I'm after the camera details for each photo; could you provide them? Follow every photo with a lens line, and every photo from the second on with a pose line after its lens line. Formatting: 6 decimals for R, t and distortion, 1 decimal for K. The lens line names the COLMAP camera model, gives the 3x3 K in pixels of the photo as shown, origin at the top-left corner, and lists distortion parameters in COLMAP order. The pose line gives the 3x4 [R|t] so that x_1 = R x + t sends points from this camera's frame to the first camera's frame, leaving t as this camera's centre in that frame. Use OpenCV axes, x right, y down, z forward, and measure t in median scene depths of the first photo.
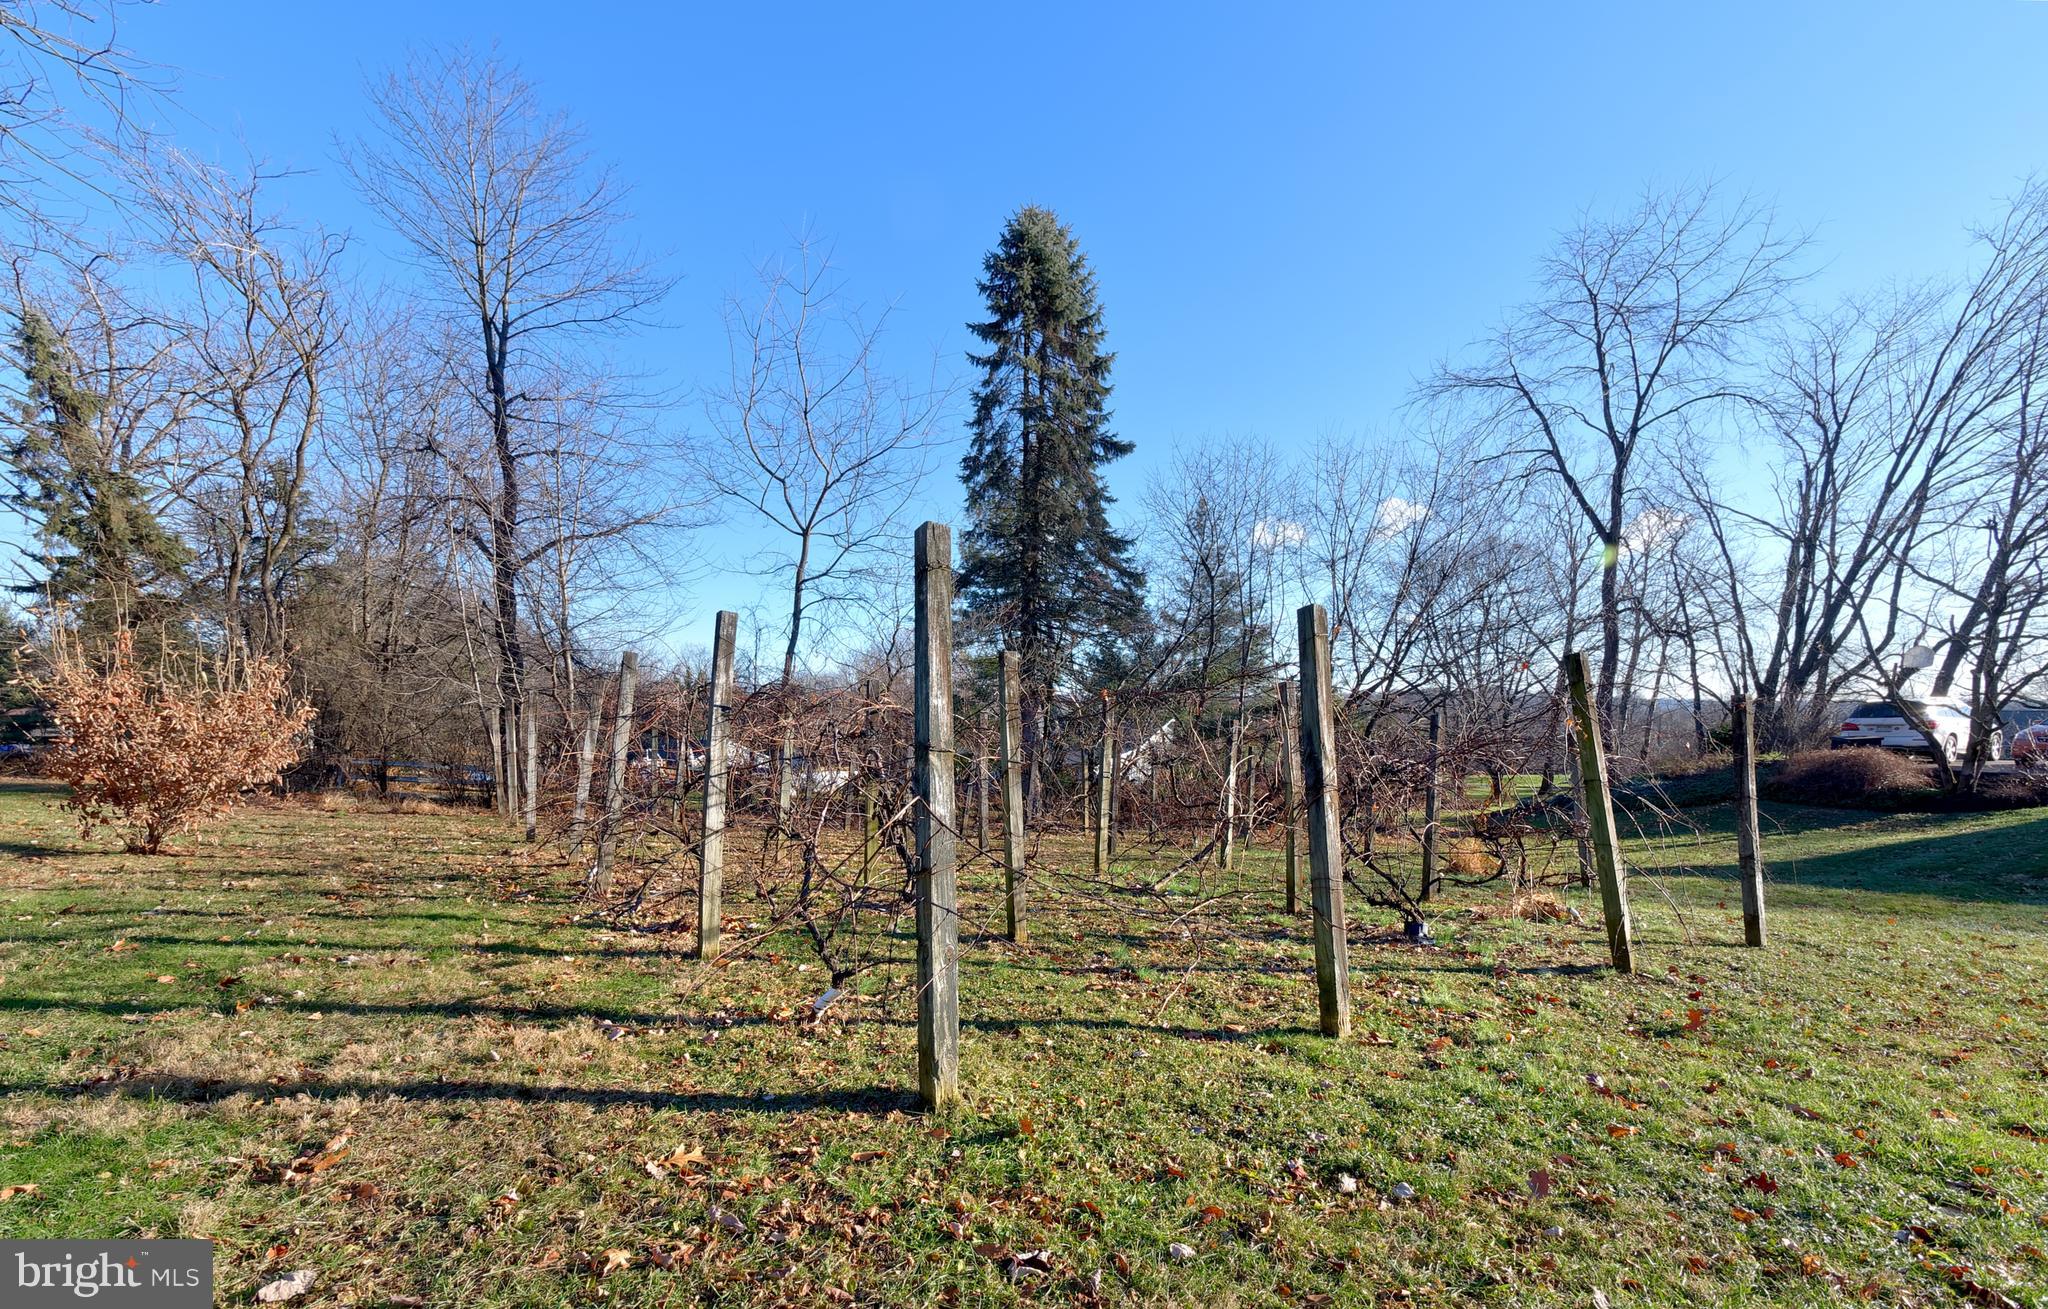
lens RADIAL K [[819.3, 0, 1098.7], [0, 819.3, 790.8], [0, 0, 1]] dist [-0.004486, 0.003930]
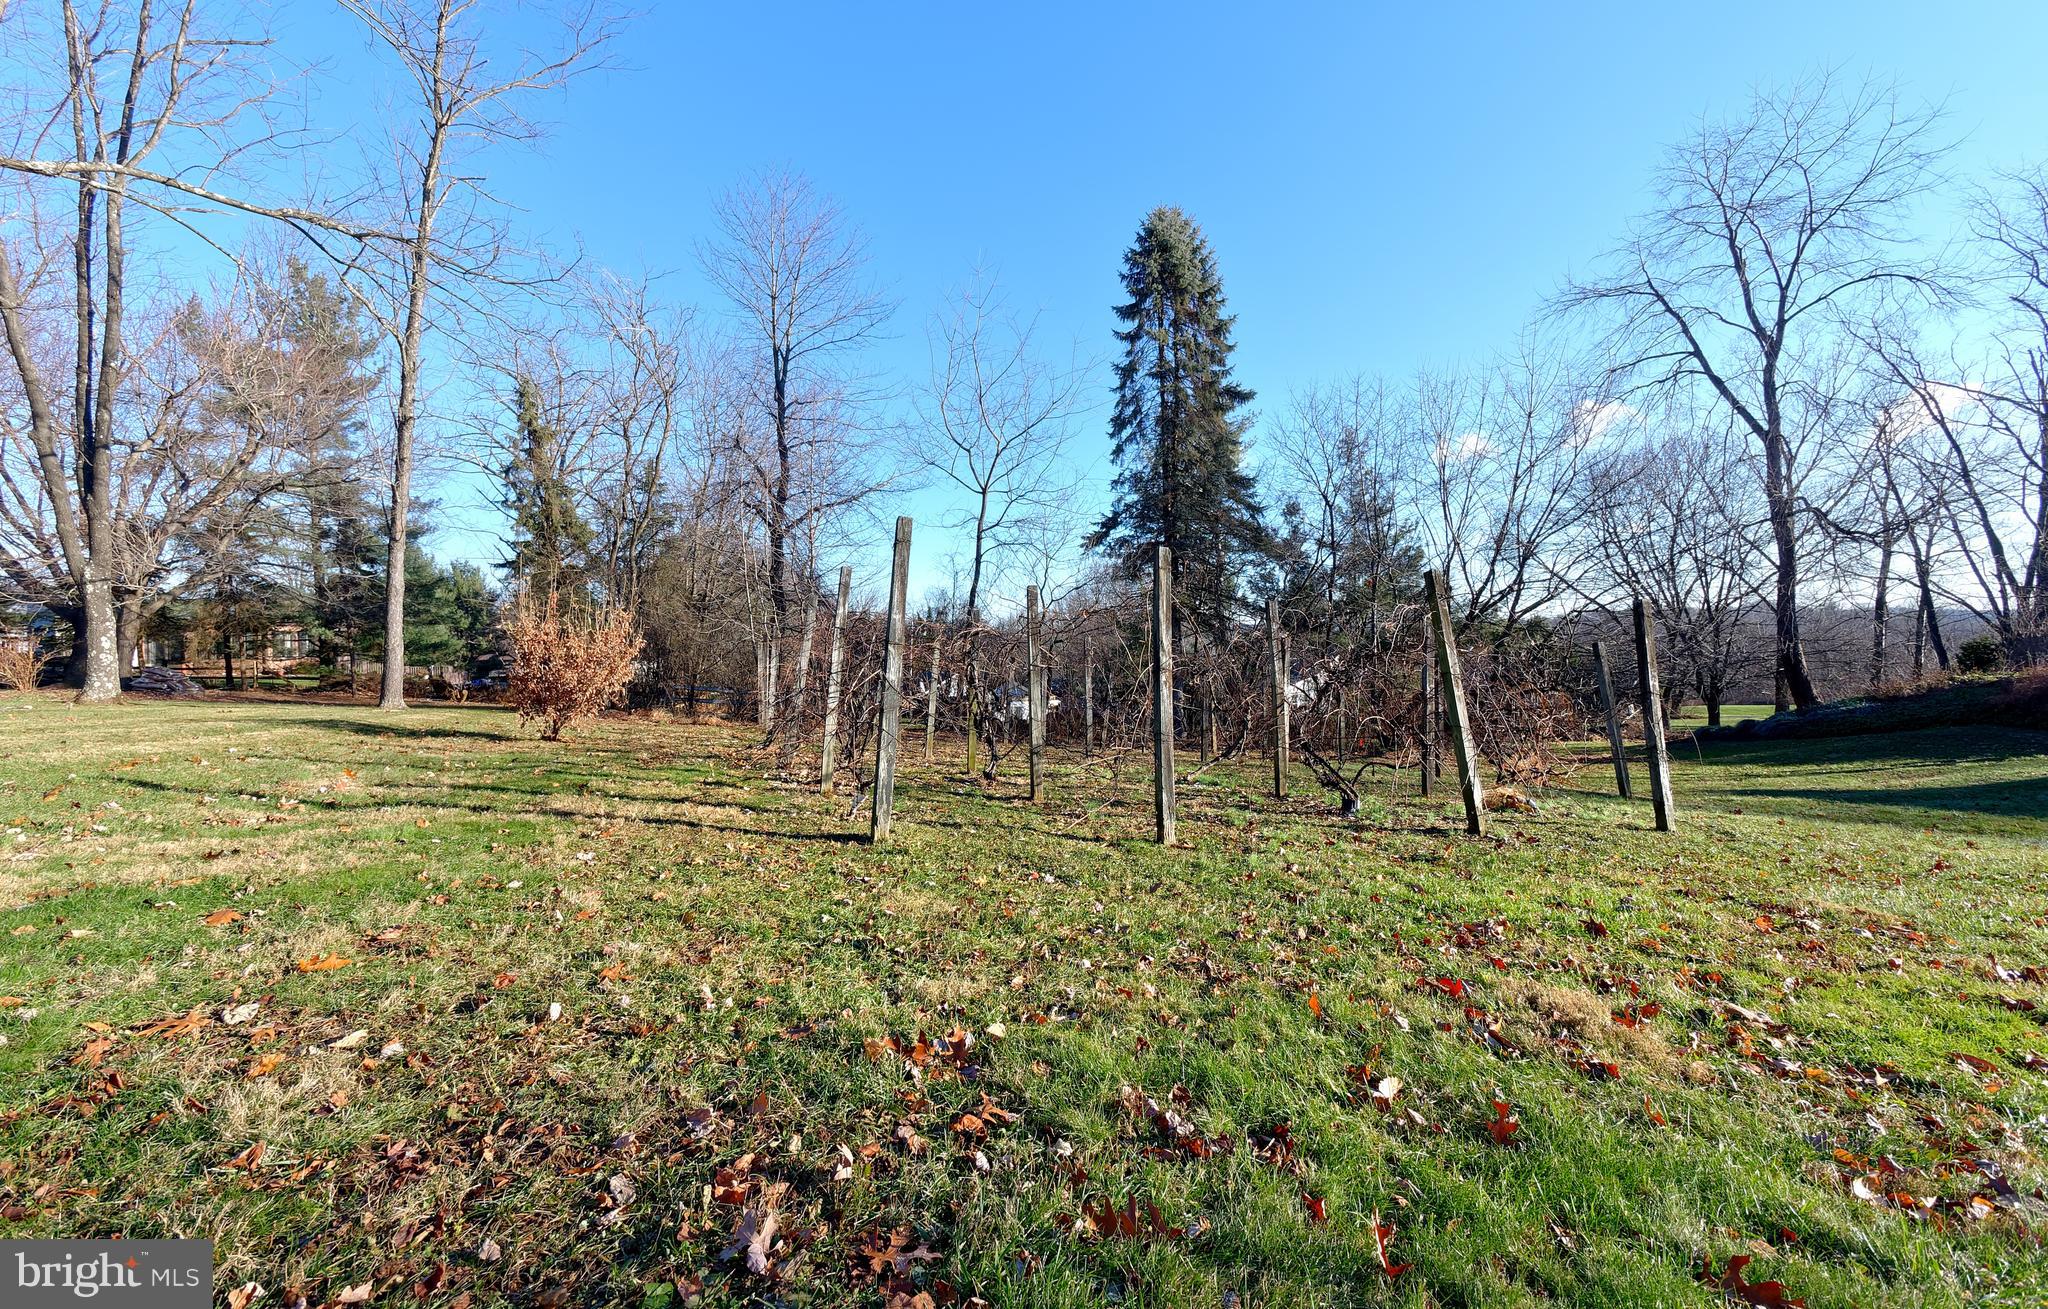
lens RADIAL K [[829.7, 0, 1020.9], [0, 829.7, 627.0], [0, 0, 1]] dist [-0.000963, 0.000347]
pose [[0.939660, -0.020420, -0.341499, 0.114751], [-0.019501, 0.993397, -0.113059, 0.018968], [0.341553, 0.112897, 0.933057, -0.099182]]
